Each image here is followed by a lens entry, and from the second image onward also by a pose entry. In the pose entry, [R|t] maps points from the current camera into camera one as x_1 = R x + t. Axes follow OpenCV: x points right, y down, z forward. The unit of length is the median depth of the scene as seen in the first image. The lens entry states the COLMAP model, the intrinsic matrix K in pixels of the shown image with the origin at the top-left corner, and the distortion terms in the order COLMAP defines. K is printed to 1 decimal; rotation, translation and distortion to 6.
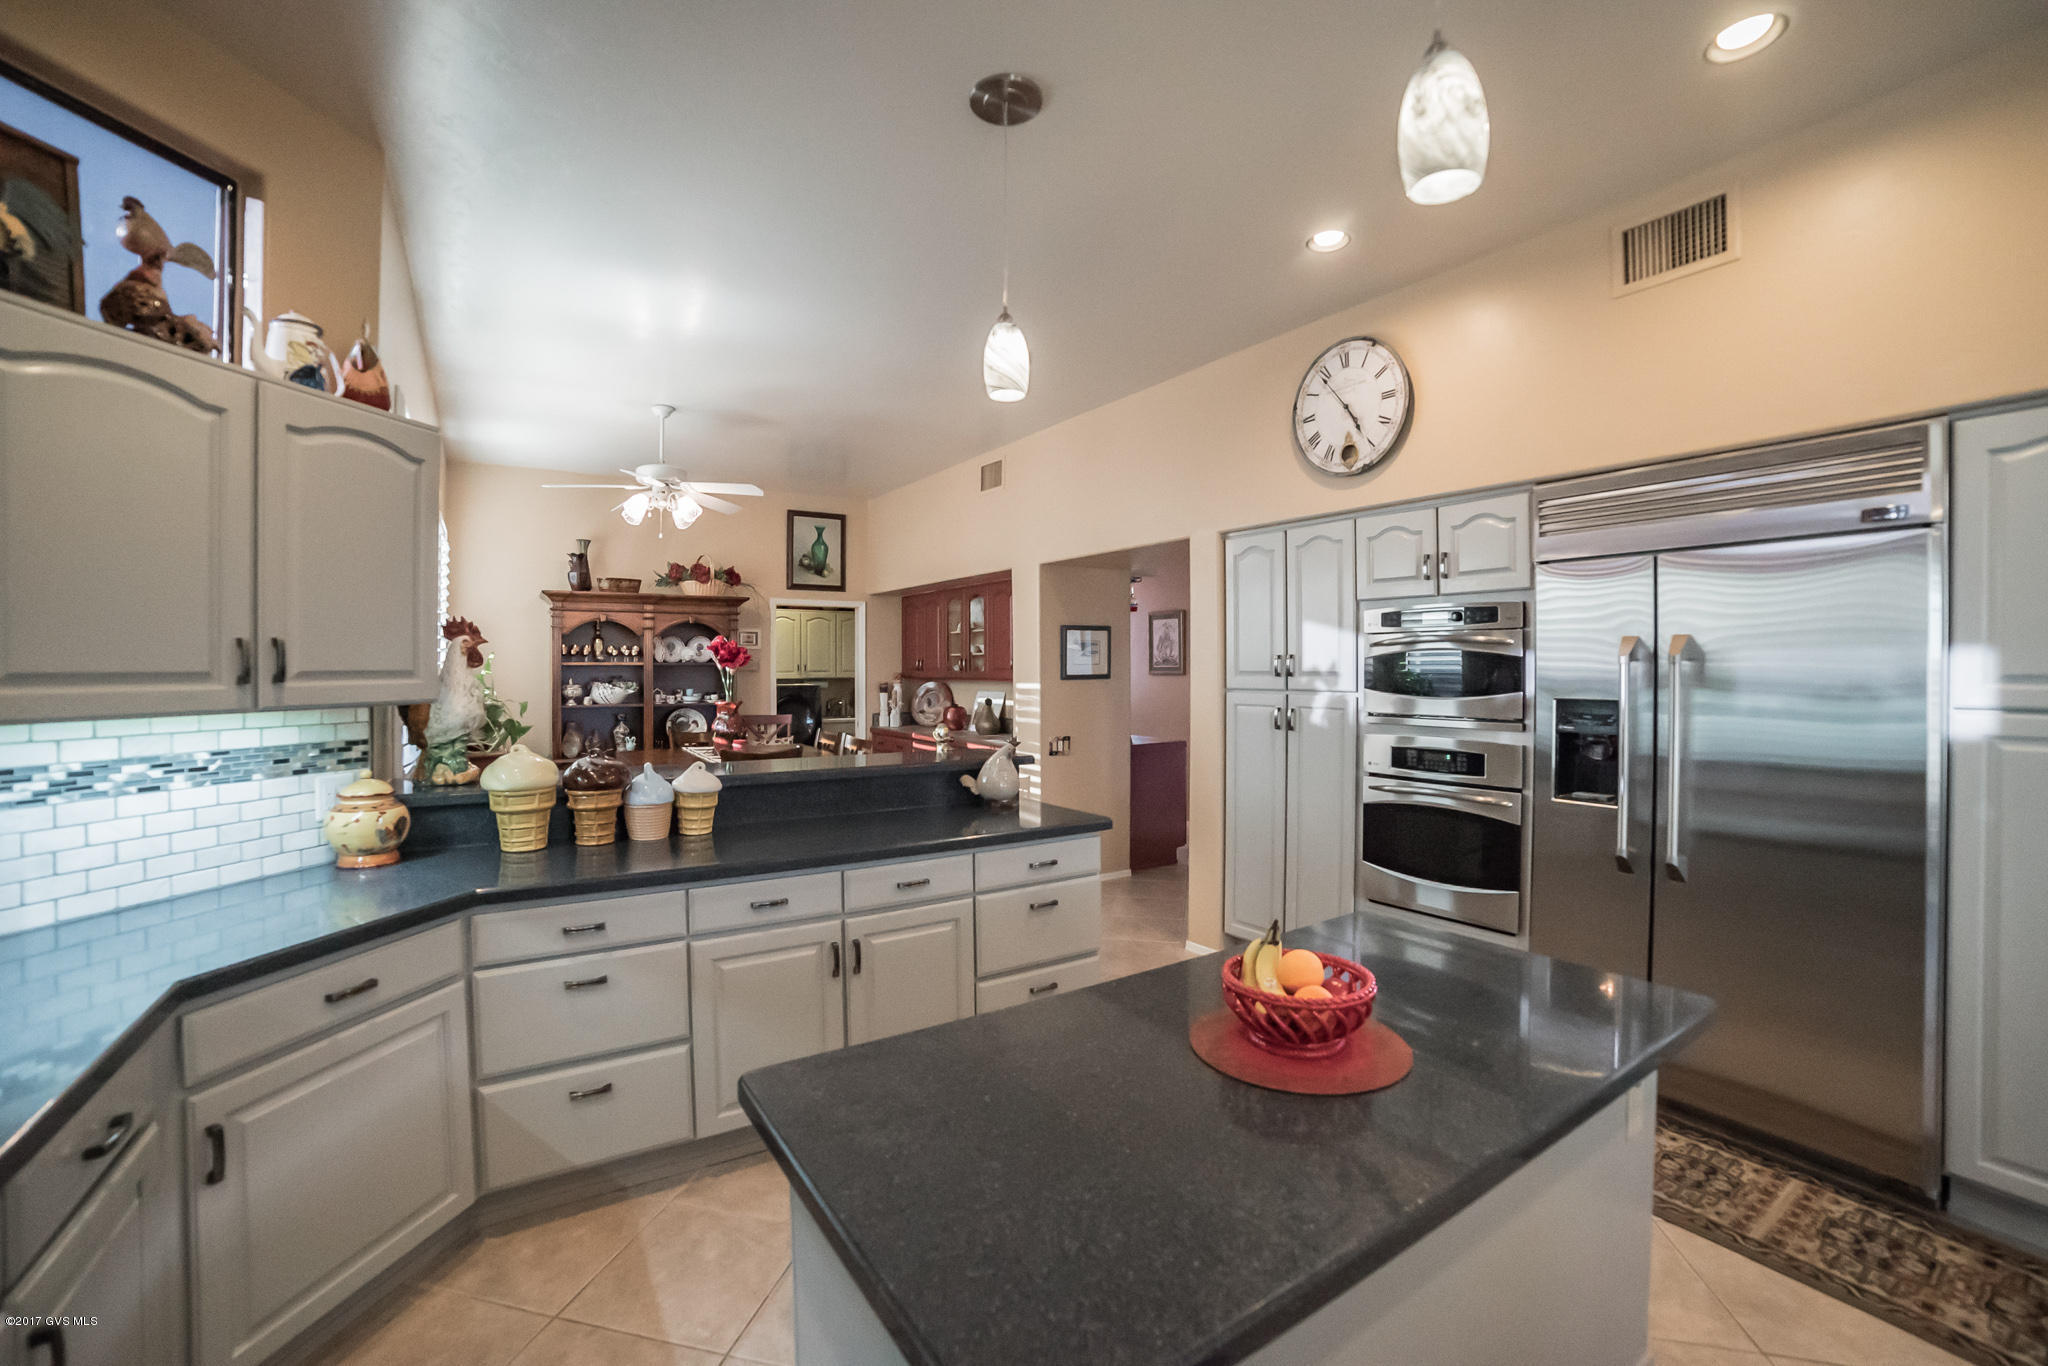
lens RADIAL K [[850.2, 0, 1024.0], [0, 850.2, 683.0], [0, 0, 1]] dist [-0.026860, 0.000399]
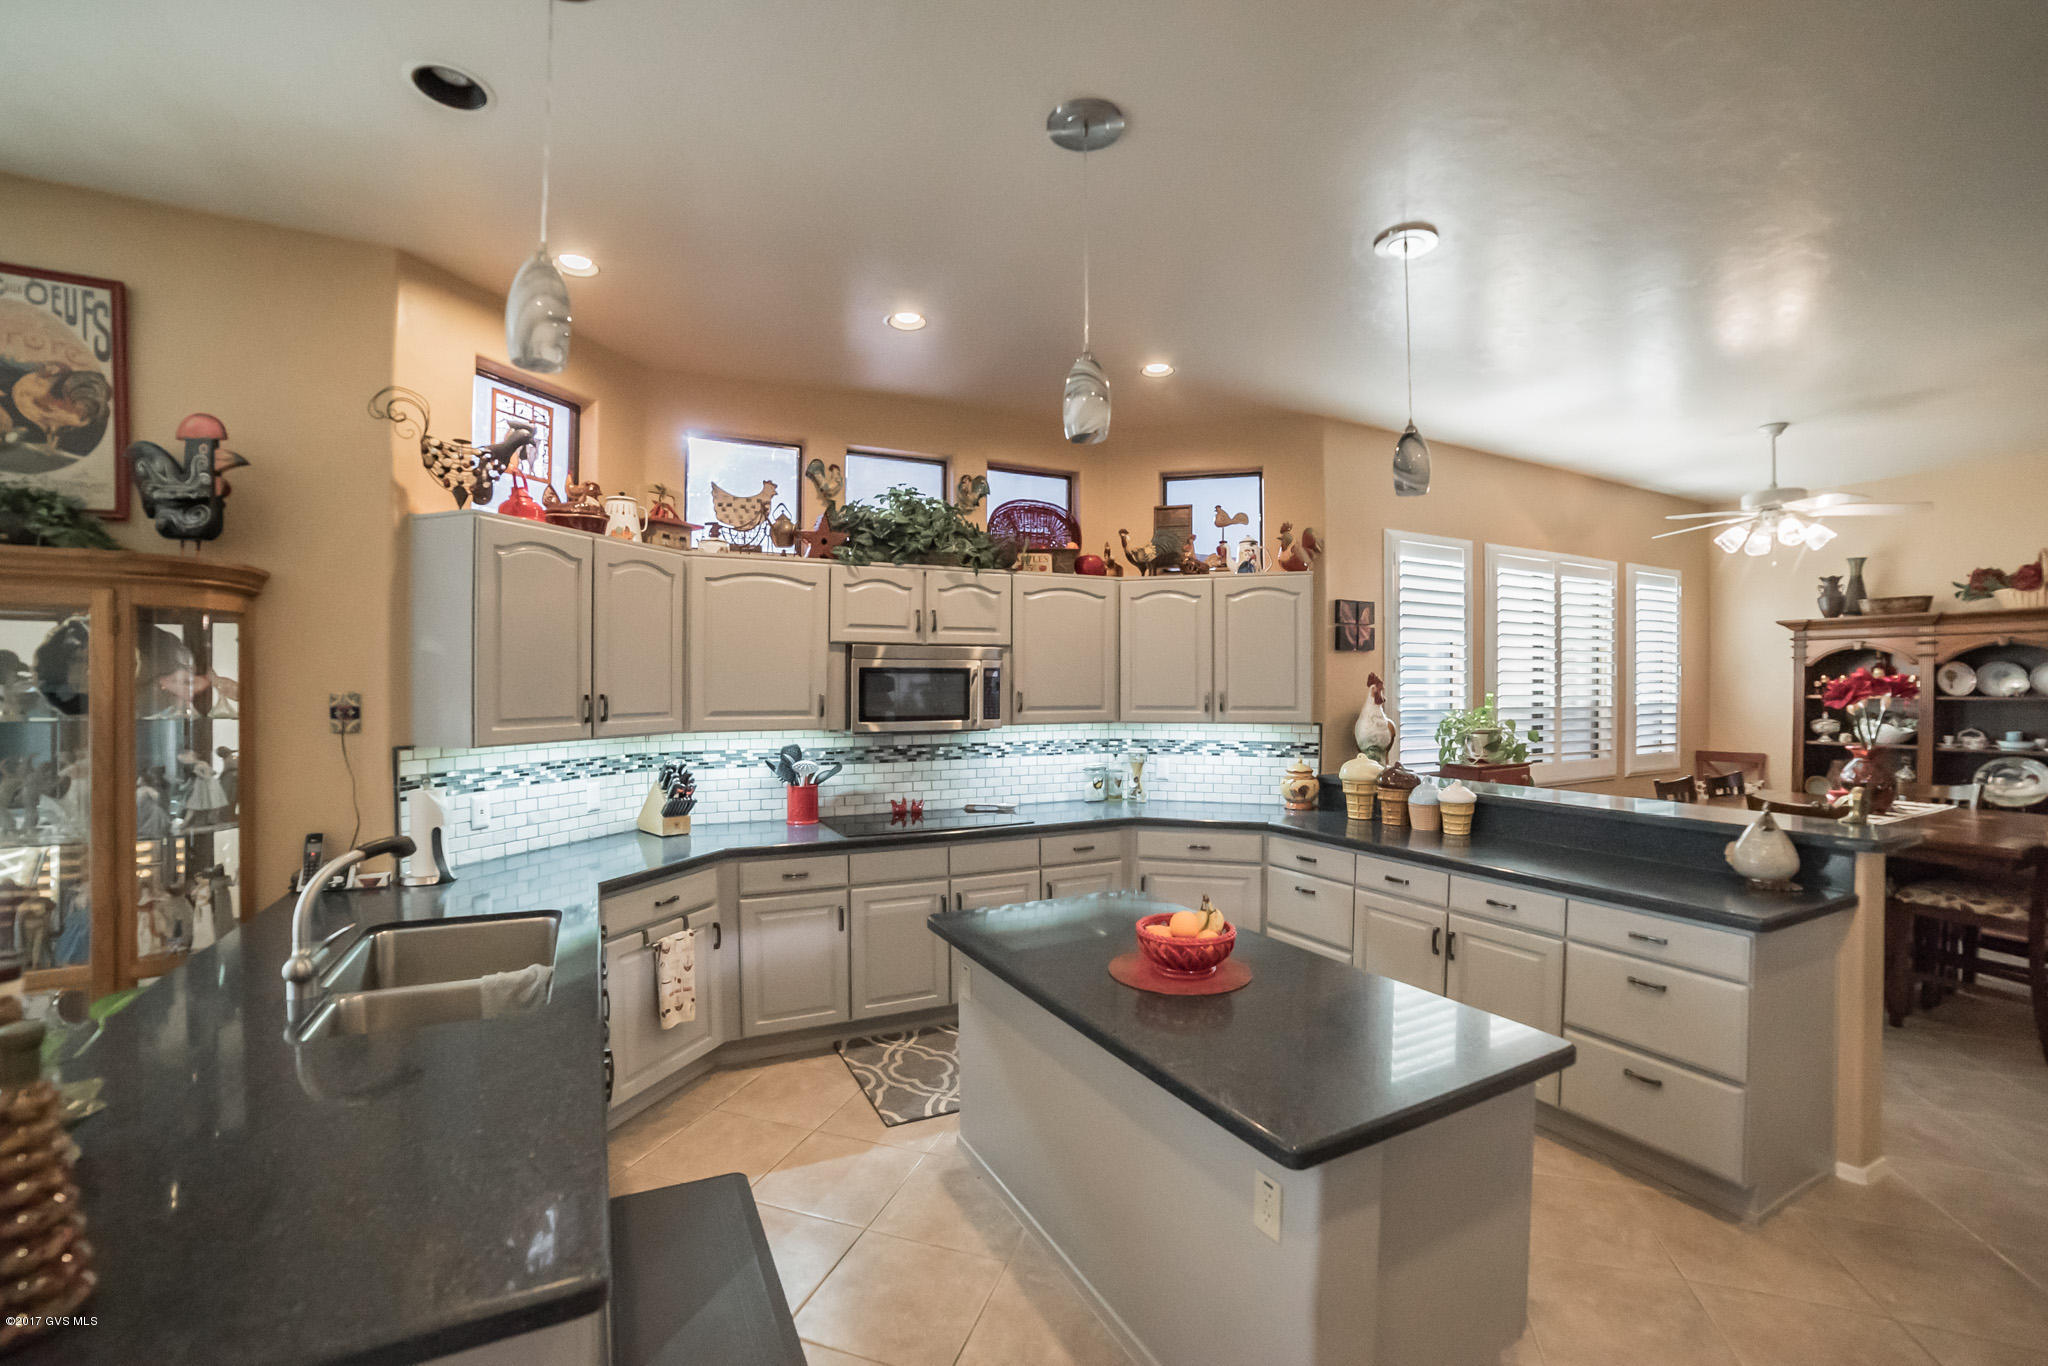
lens RADIAL K [[850.2, 0, 1024.0], [0, 850.2, 683.0], [0, 0, 1]] dist [-0.026860, 0.000399]
pose [[-0.040266, -0.001100, -0.999188, 0.993815], [-0.021994, 0.999758, -0.000214, -0.044816], [0.998947, 0.021968, -0.040280, 0.390186]]
